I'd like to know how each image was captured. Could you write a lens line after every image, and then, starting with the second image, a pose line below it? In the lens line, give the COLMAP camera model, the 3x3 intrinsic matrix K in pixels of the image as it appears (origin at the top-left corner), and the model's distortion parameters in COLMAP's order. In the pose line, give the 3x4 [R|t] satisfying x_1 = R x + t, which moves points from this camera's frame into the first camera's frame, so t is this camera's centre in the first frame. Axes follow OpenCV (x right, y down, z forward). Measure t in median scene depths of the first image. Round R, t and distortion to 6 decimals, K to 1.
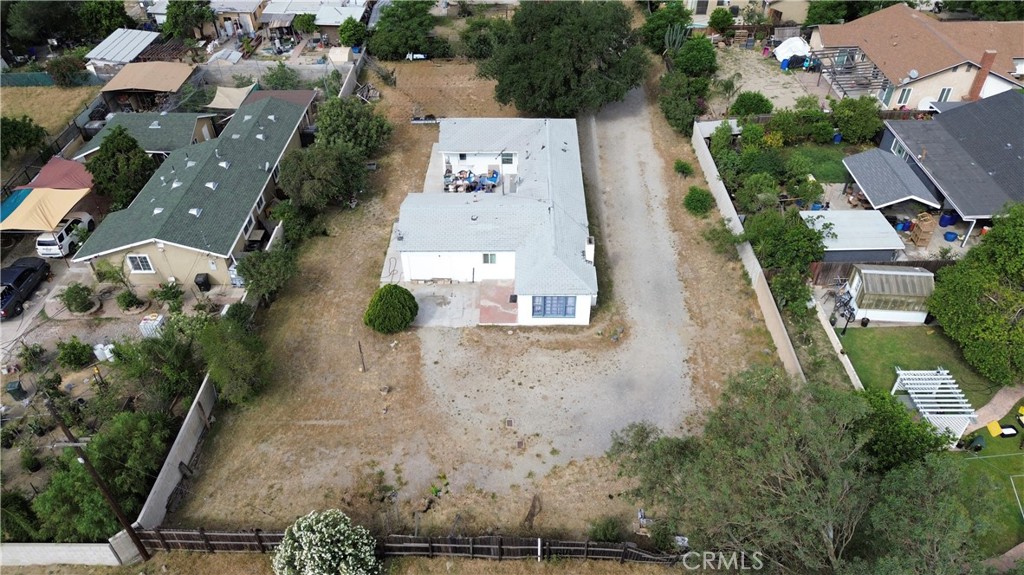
lens RADIAL K [[723.2, 0, 512.0], [0, 723.2, 287.5], [0, 0, 1]] dist [0.069146, -0.065816]
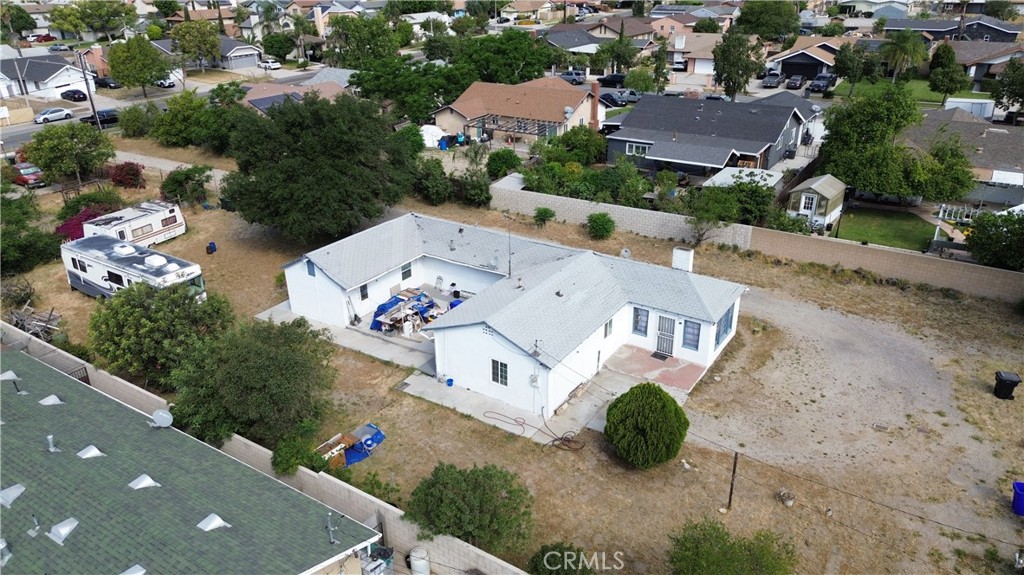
lens RADIAL K [[723.2, 0, 512.0], [0, 723.2, 287.5], [0, 0, 1]] dist [0.069146, -0.065816]
pose [[0.534875, -0.342626, 0.772344, -0.570317], [0.539909, 0.841723, -0.000502, -0.114063], [-0.649928, 0.417265, 0.635204, 0.506095]]
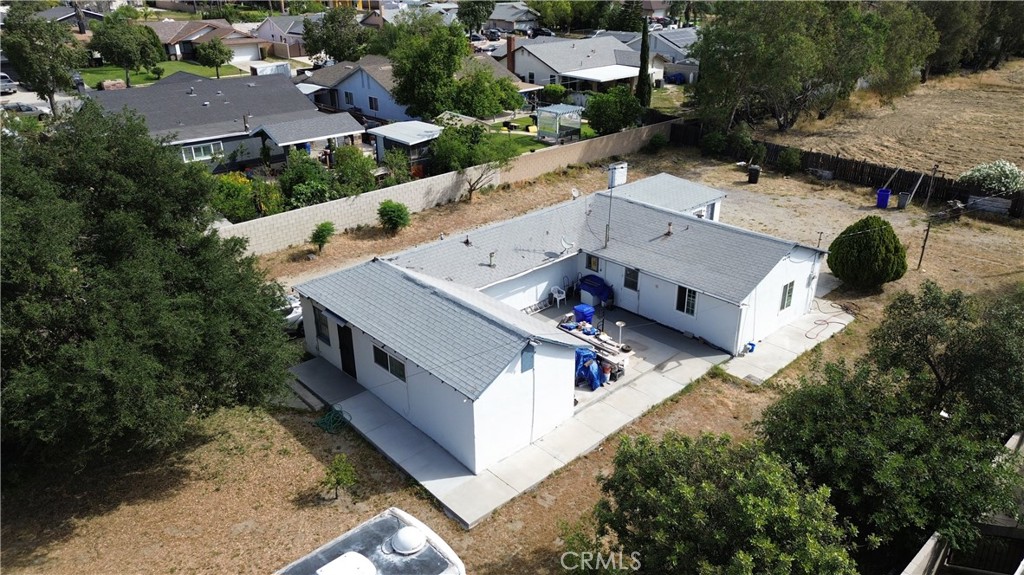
lens RADIAL K [[723.2, 0, 512.0], [0, 723.2, 287.5], [0, 0, 1]] dist [0.069146, -0.065816]
pose [[-0.685247, -0.280165, 0.672268, -0.362498], [0.474198, 0.528966, 0.703798, -0.553108], [-0.552786, 0.801063, -0.229619, 1.163596]]
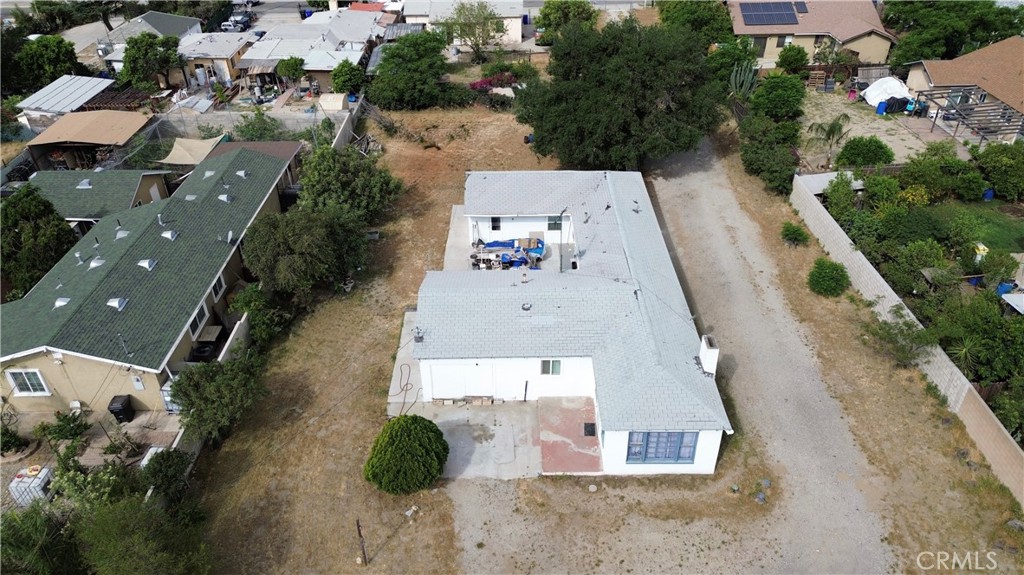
lens RADIAL K [[723.2, 0, 512.0], [0, 723.2, 287.5], [0, 0, 1]] dist [0.069146, -0.065816]
pose [[0.999854, -0.009174, 0.014405, -0.067868], [0.010503, 0.995410, -0.095119, -0.044910], [-0.013466, 0.095257, 0.995362, 0.285352]]
